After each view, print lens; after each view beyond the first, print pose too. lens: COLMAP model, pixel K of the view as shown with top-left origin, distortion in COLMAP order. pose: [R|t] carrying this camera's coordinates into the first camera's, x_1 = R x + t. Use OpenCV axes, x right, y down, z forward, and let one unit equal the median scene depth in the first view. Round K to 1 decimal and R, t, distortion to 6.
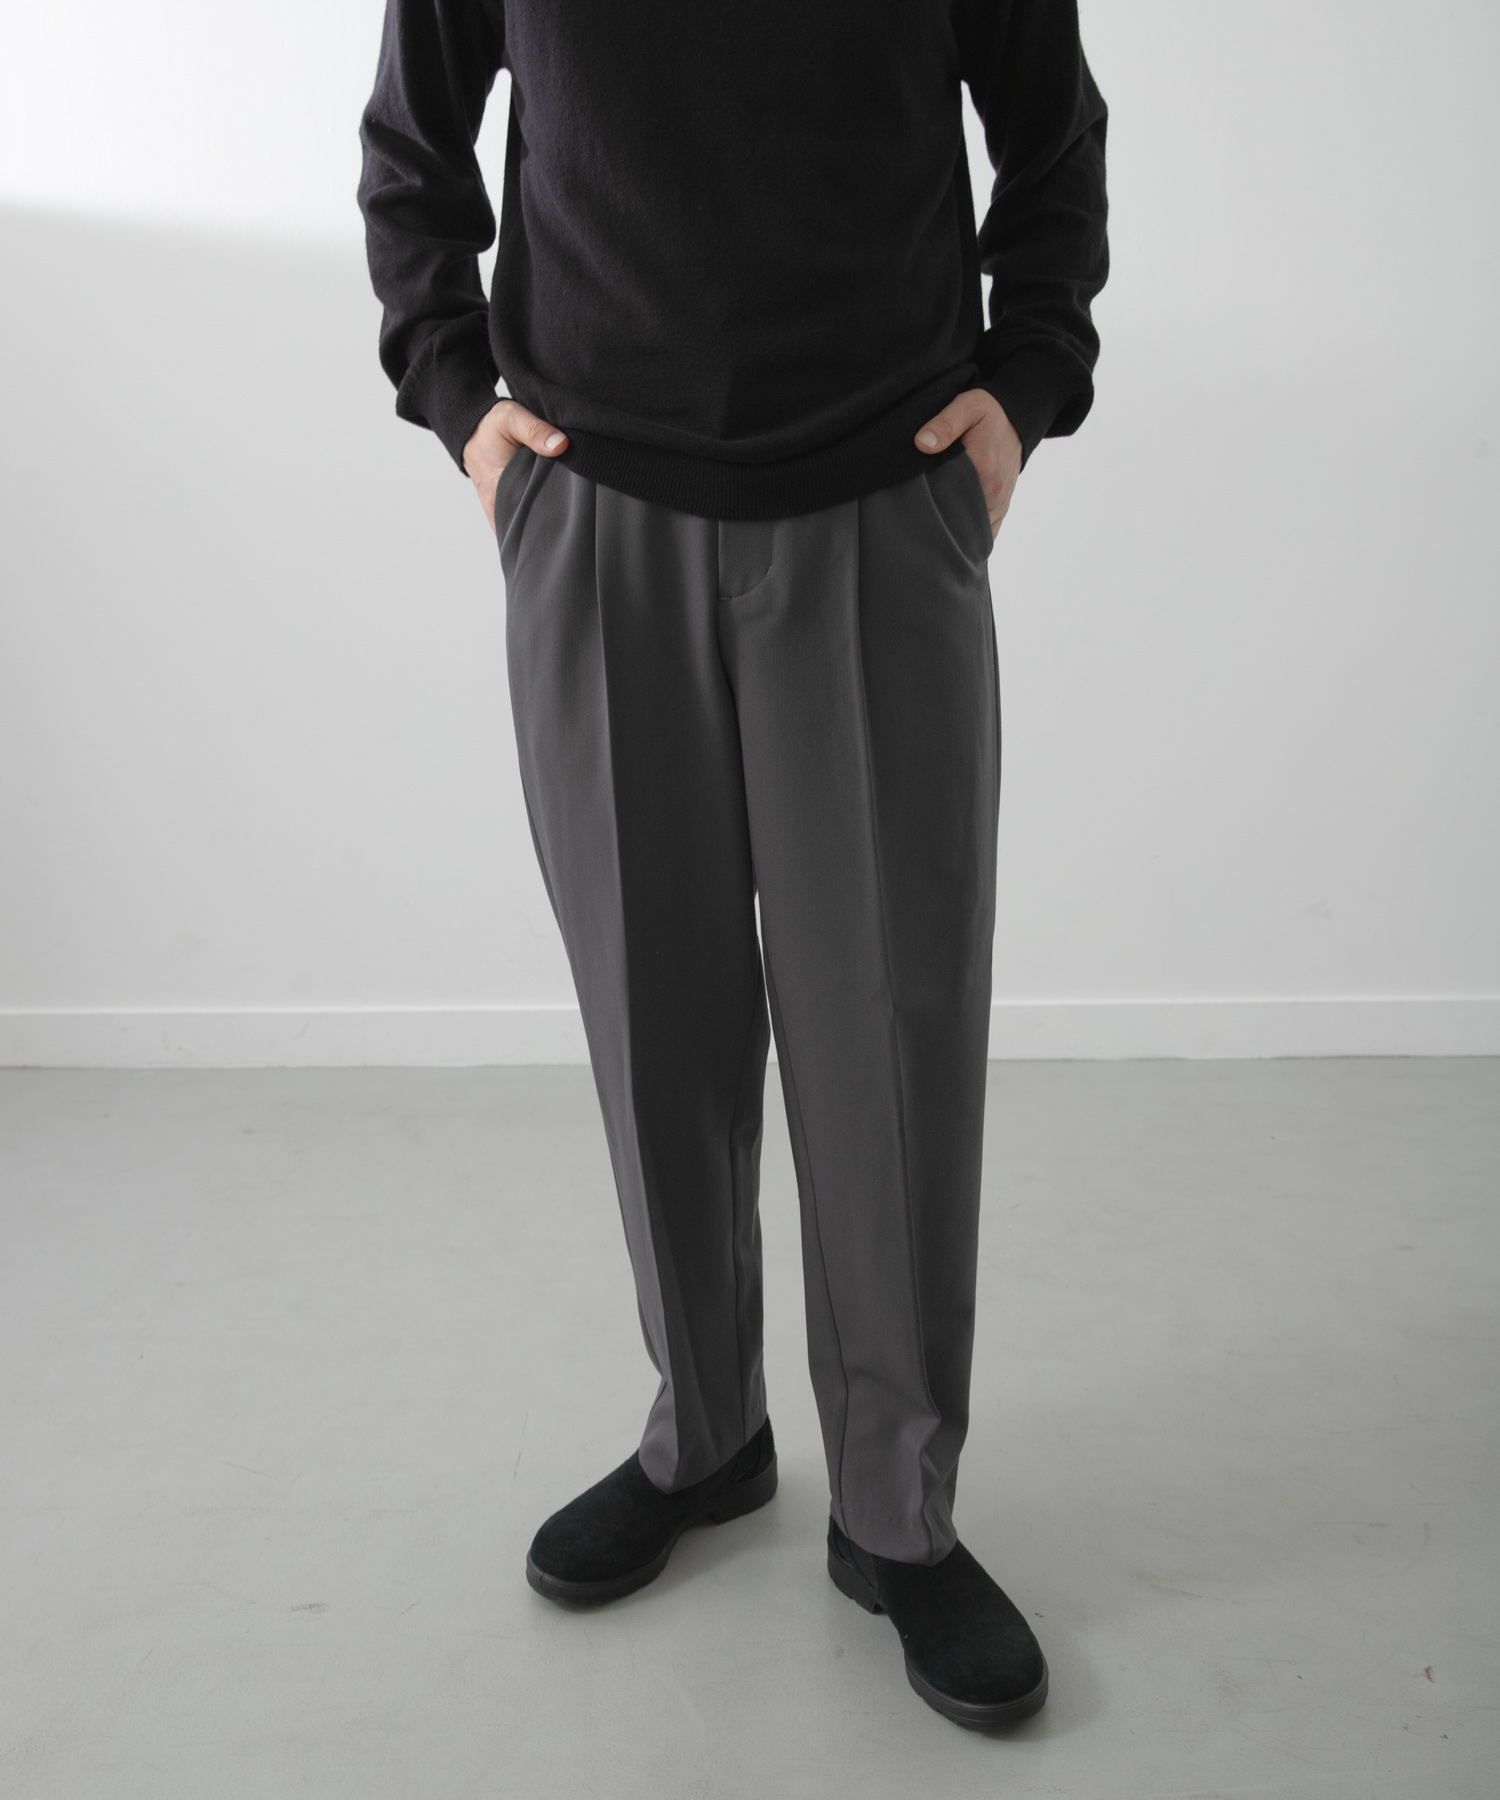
lens RADIAL K [[1942.1, 0, 769.8], [0, 1942.1, 898.0], [0, 0, 1]] dist [-0.028242, 0.059792]
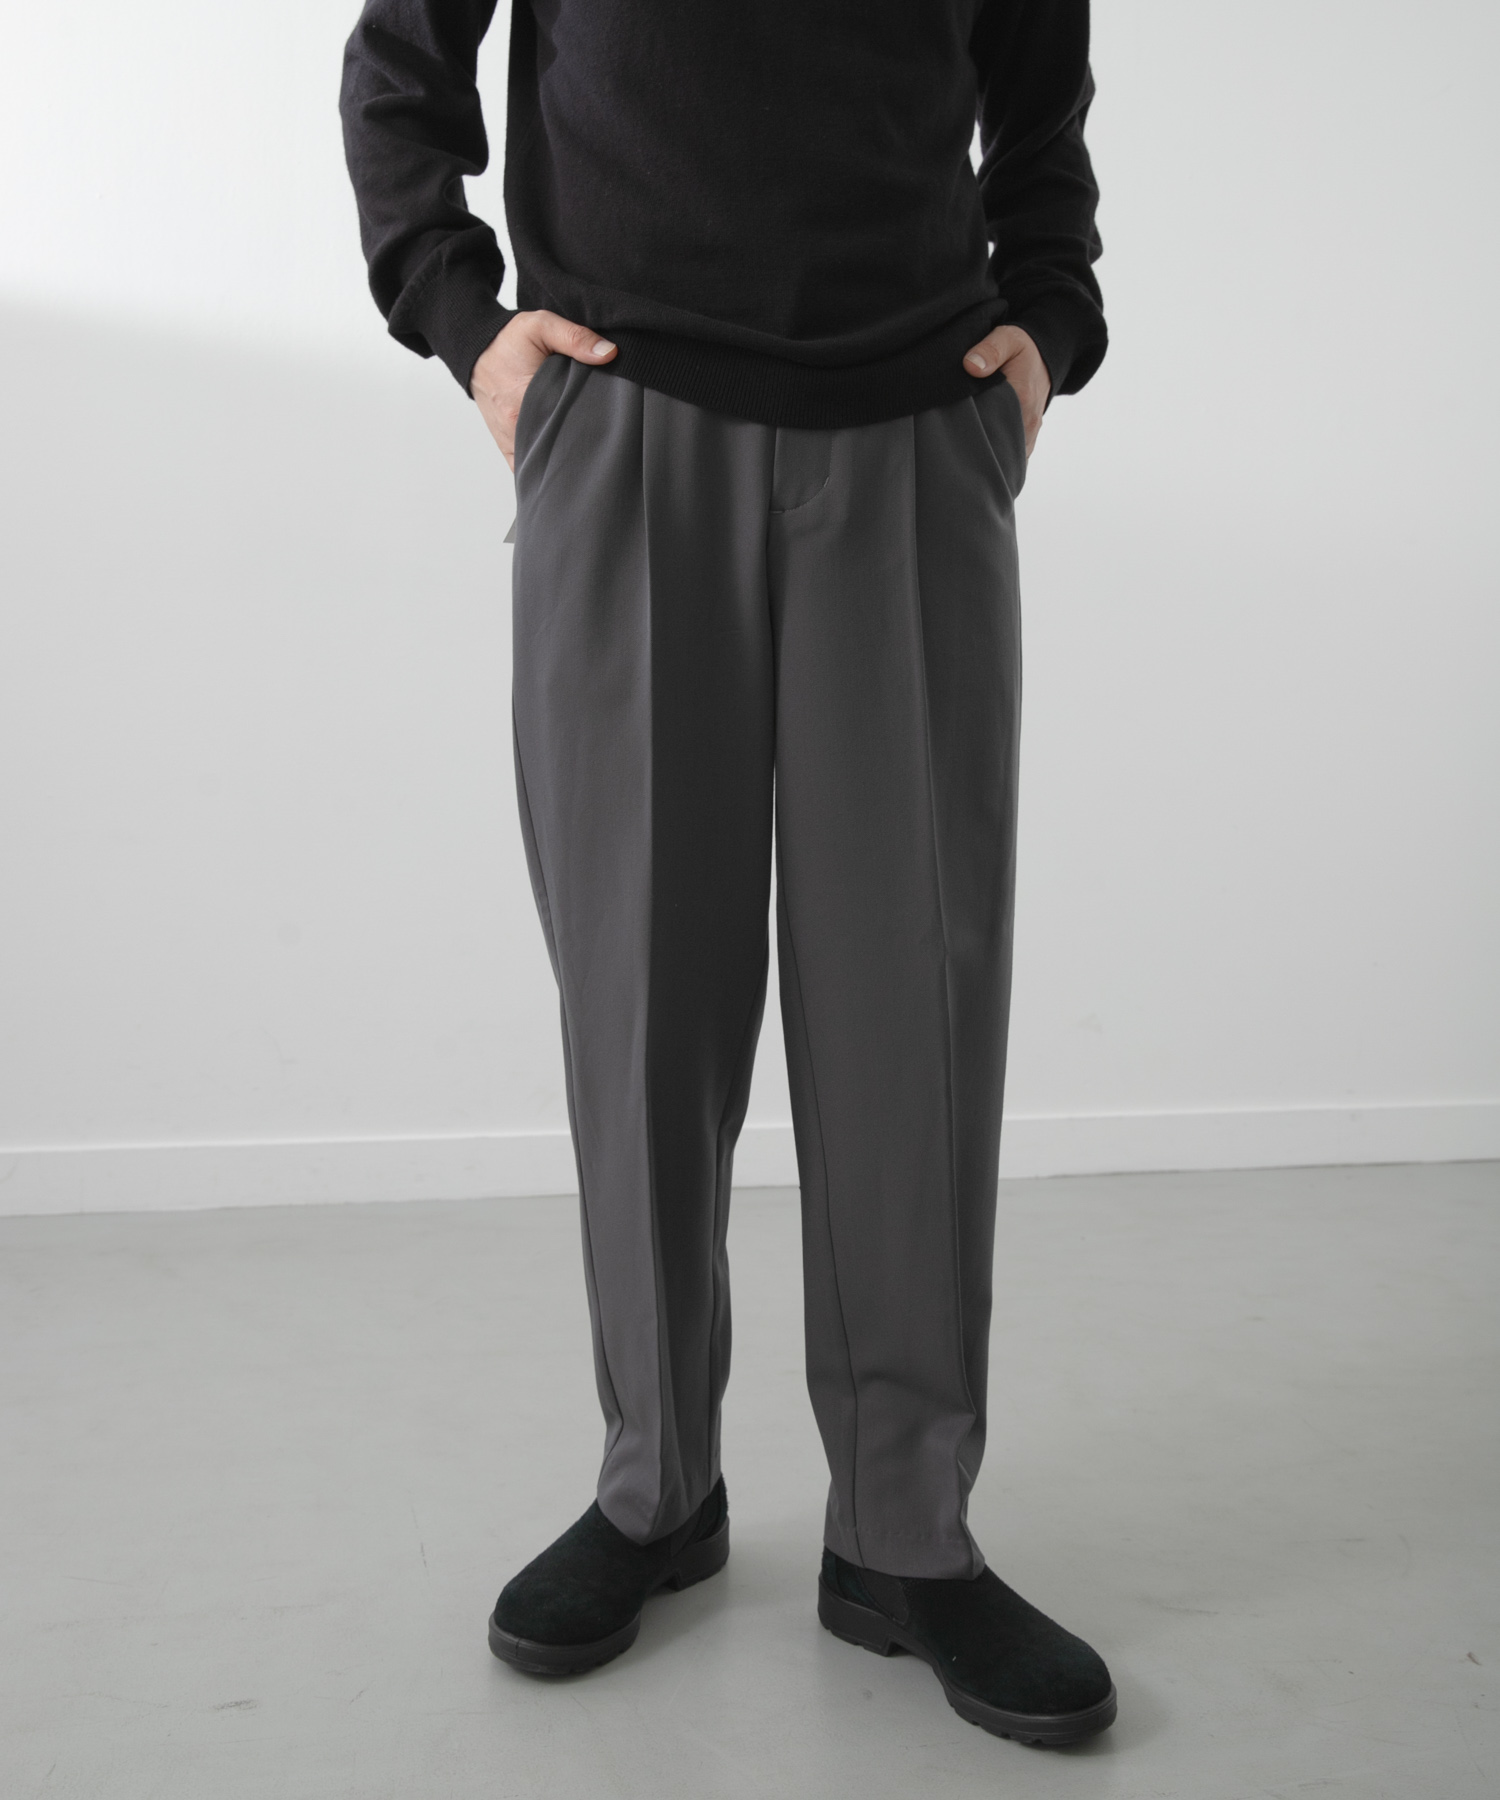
lens RADIAL K [[1991.5, 0, 750.0], [0, 1991.5, 900.0], [0, 0, 1]] dist [-0.015261, 0.049153]
pose [[0.976164, 0.005218, 0.216971, -0.235404], [0.023760, 0.991133, -0.130733, 0.154758], [-0.215729, 0.132772, 0.967384, 0.075731]]
